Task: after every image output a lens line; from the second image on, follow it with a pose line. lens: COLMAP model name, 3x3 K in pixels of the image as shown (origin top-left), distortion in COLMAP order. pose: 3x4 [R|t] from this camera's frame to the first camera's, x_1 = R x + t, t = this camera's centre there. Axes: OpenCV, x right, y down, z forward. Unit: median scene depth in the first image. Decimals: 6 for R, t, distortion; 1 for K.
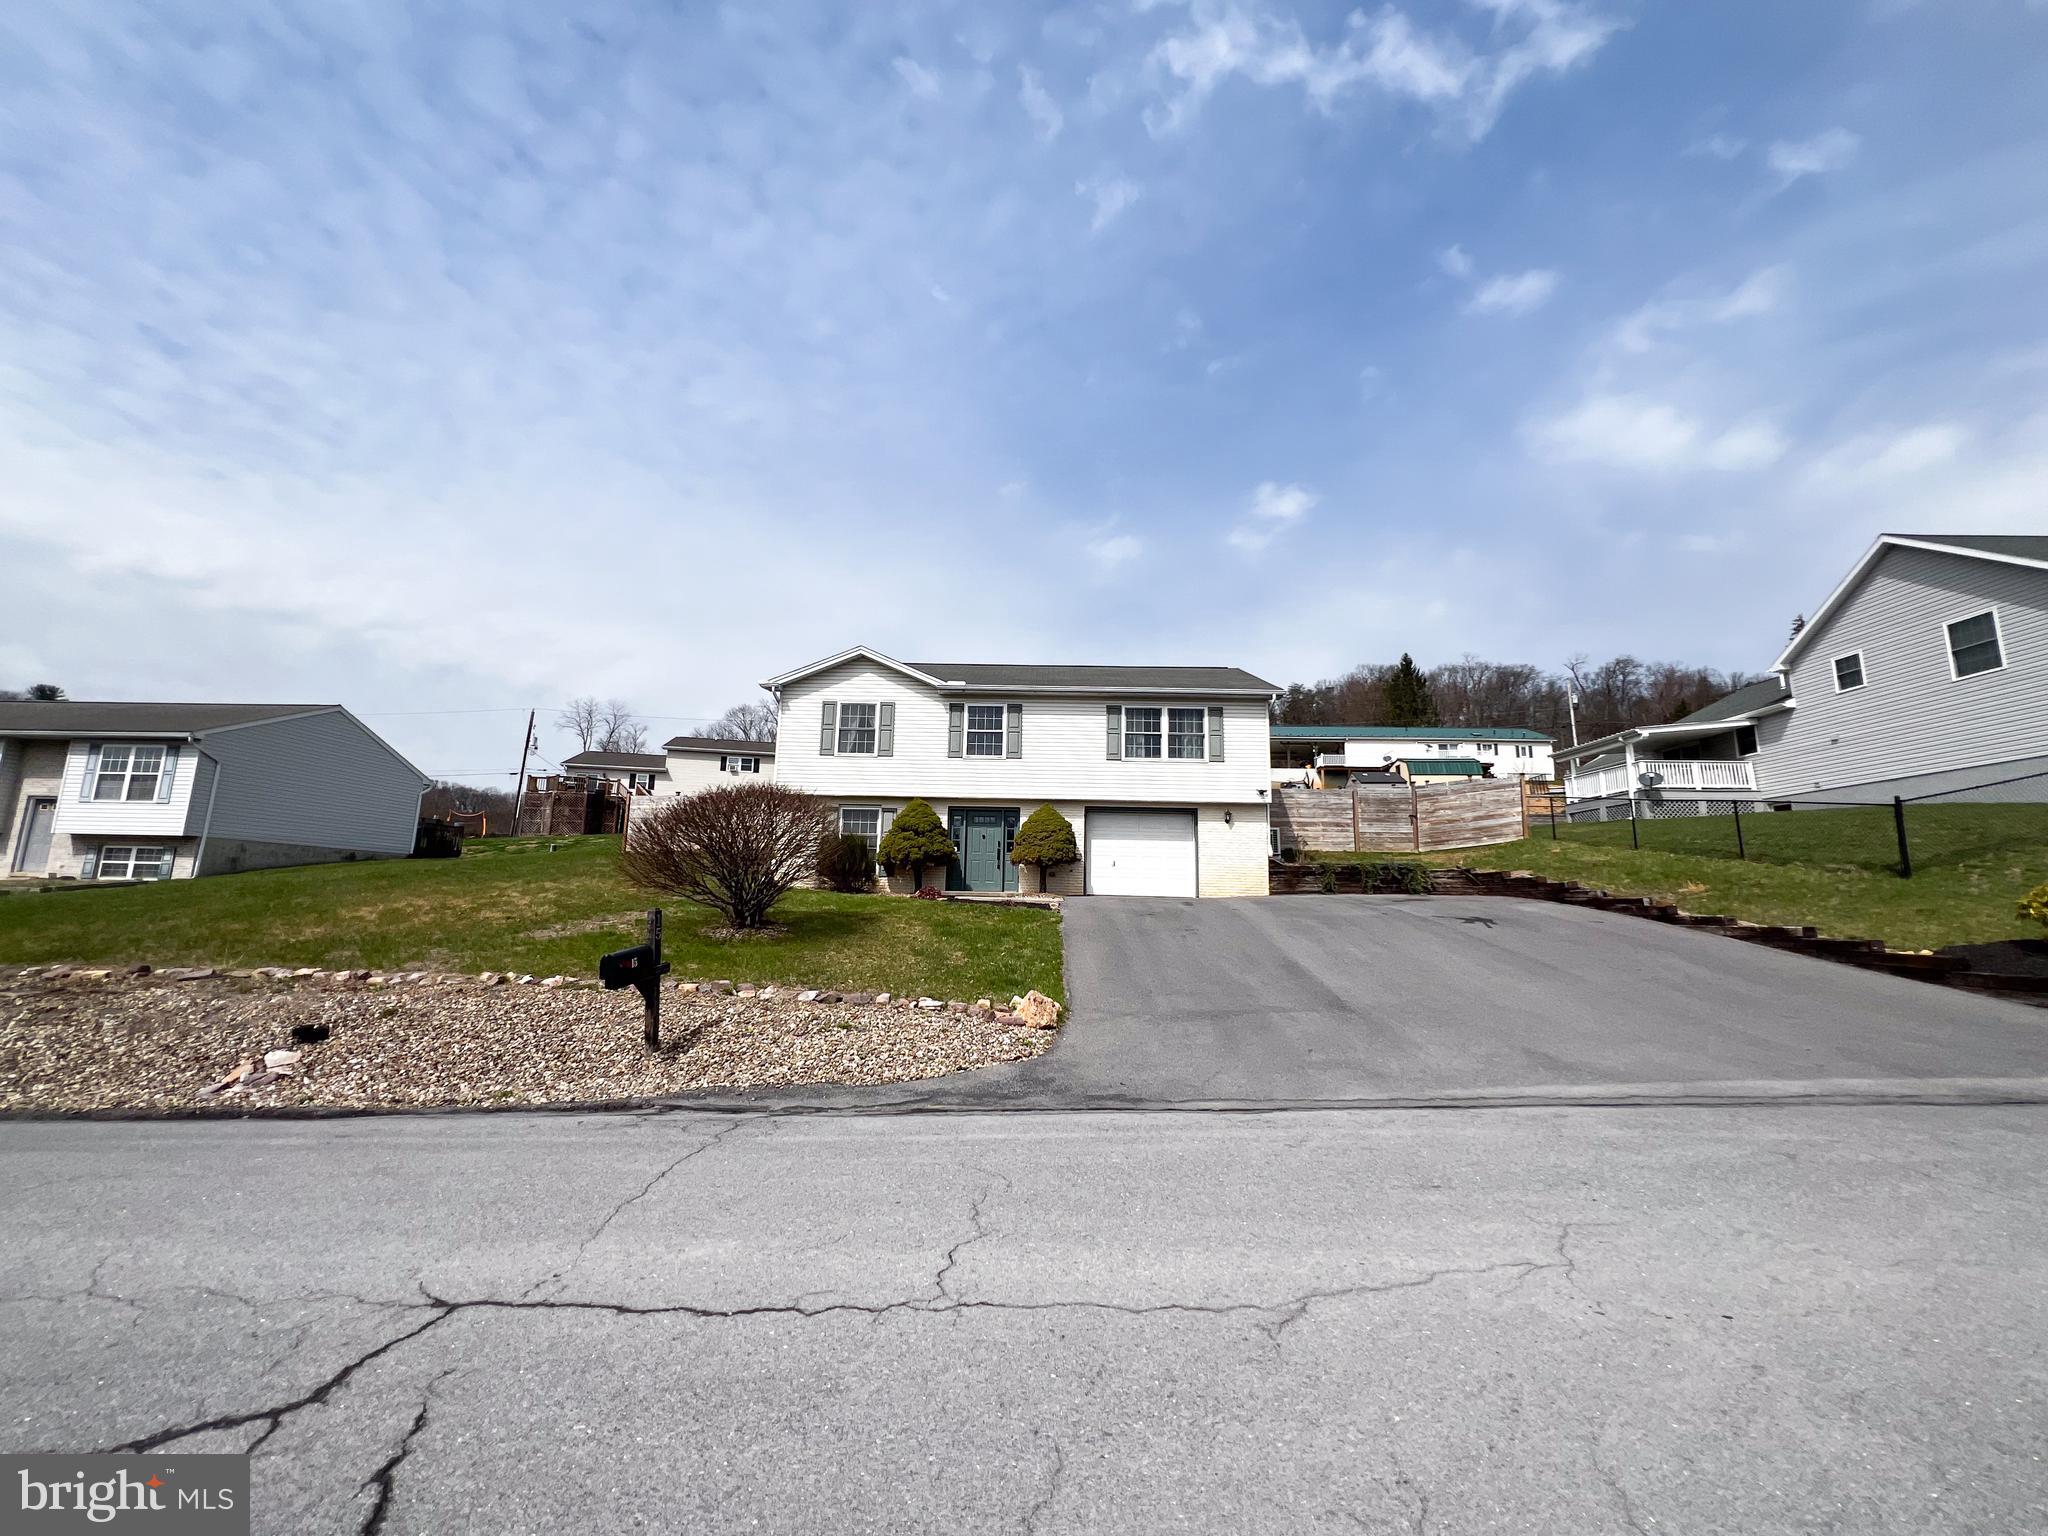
lens RADIAL K [[818.7, 0, 1020.7], [0, 818.7, 766.5], [0, 0, 1]] dist [-0.003316, 0.000331]
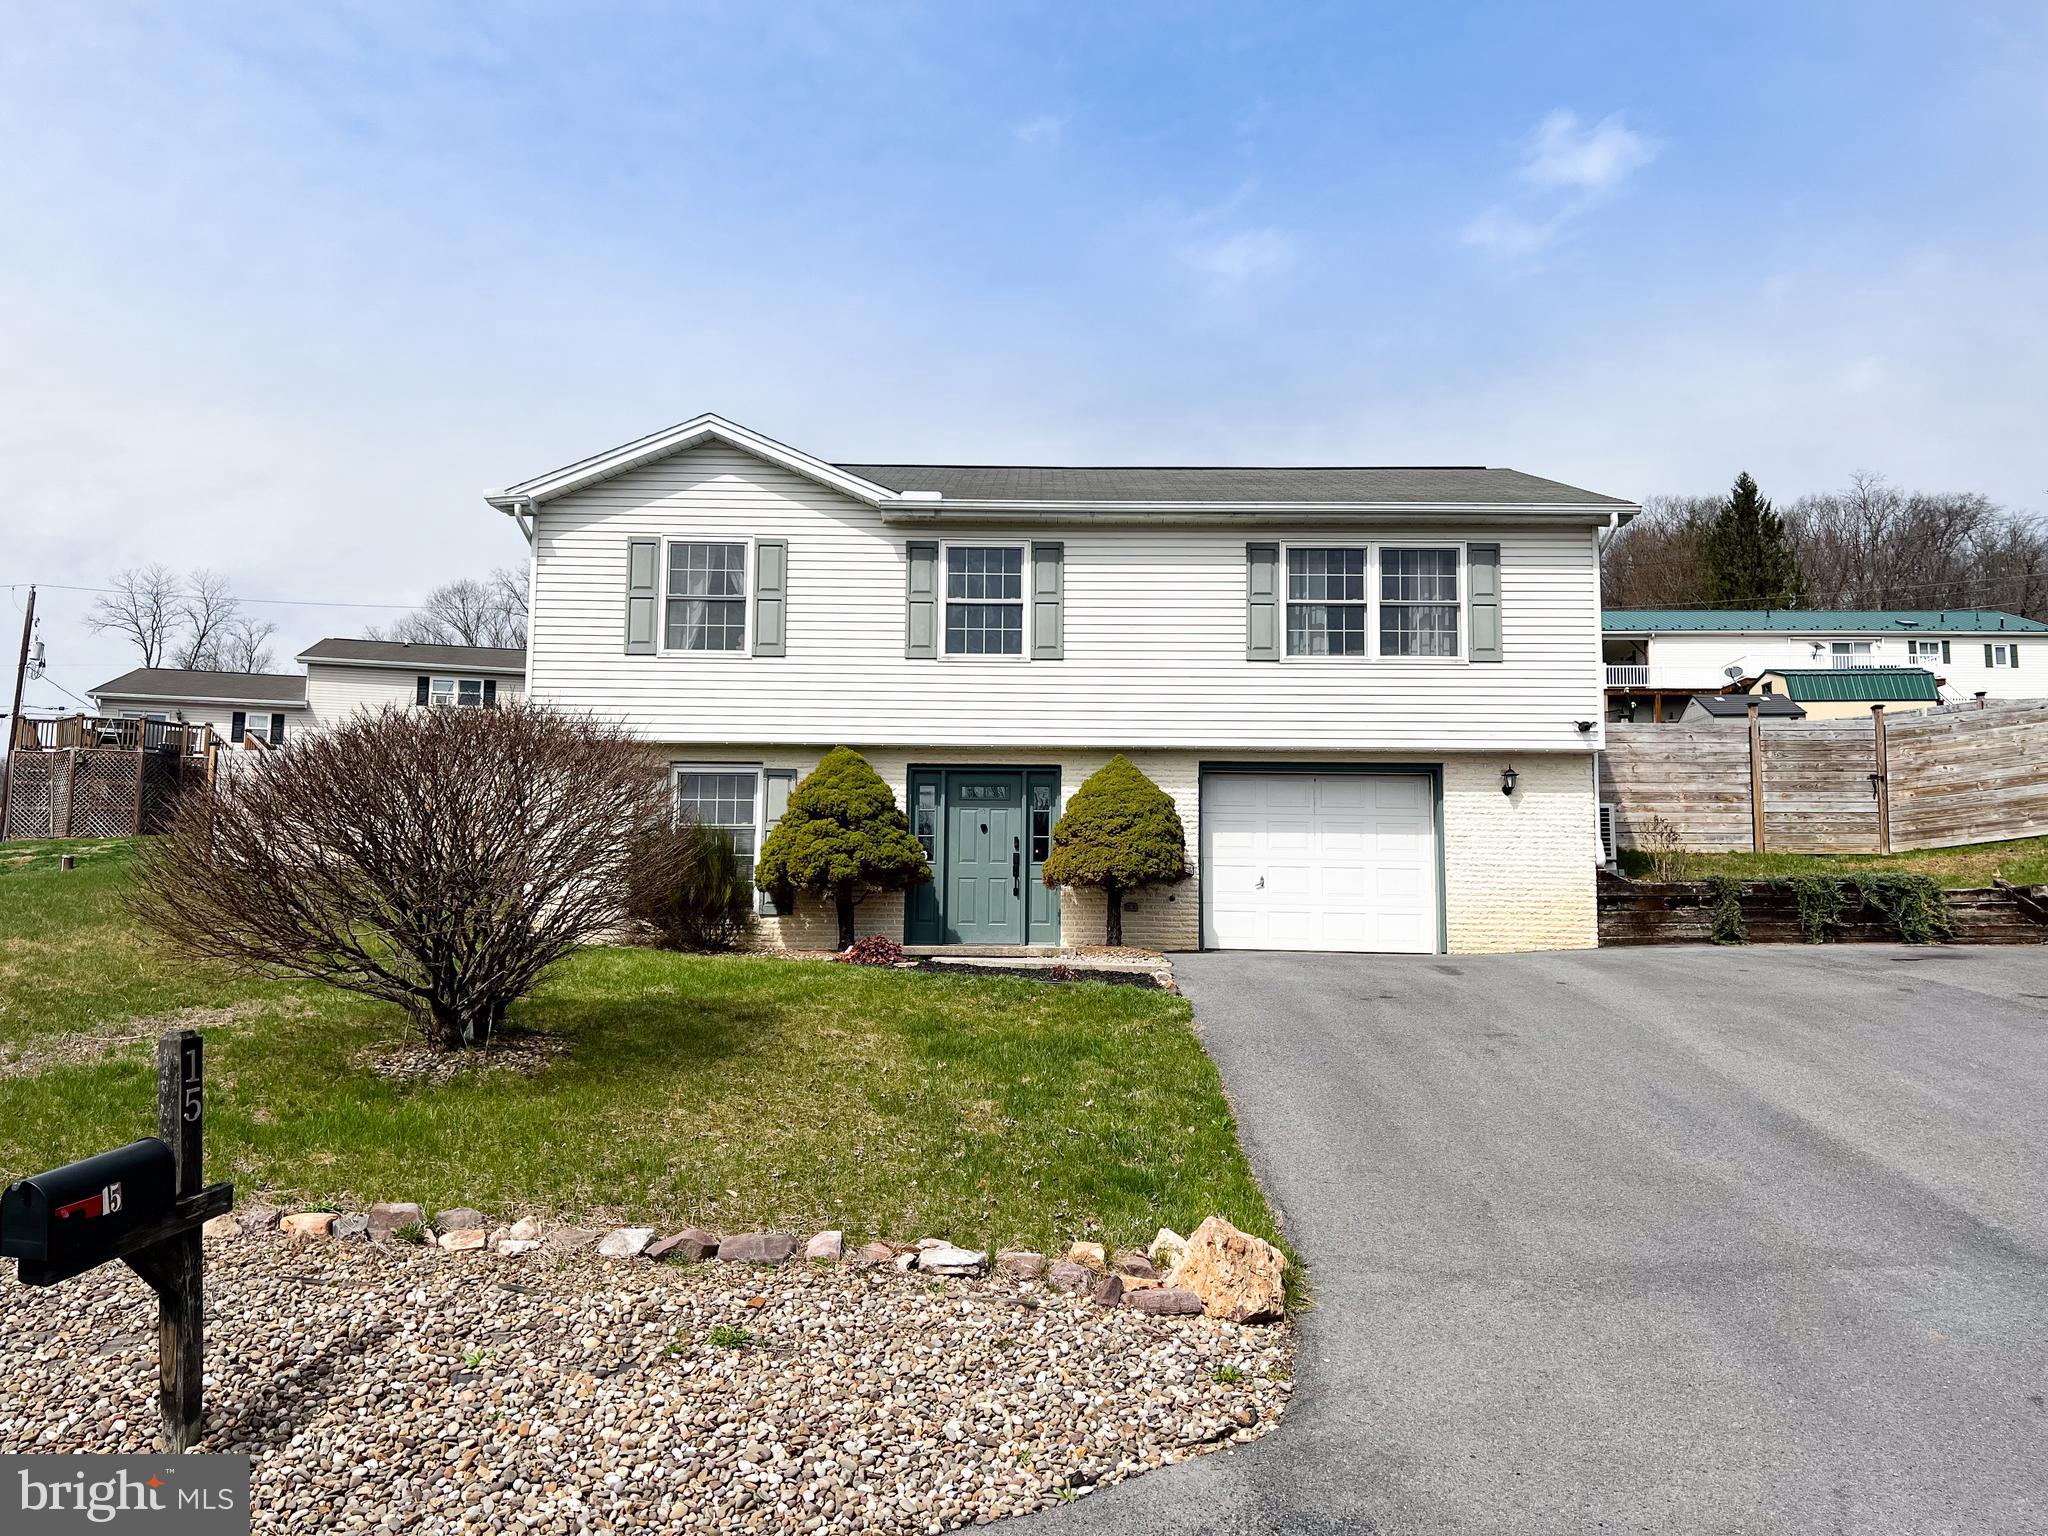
lens RADIAL K [[1523.7, 0, 1026.8], [0, 1523.7, 787.4], [0, 0, 1]] dist [0.070949, -0.093744]
pose [[0.999726, -0.008844, 0.021653, -0.039251], [0.007610, 0.998379, 0.056403, 0.013753], [-0.022117, -0.056223, 0.998173, 0.132462]]
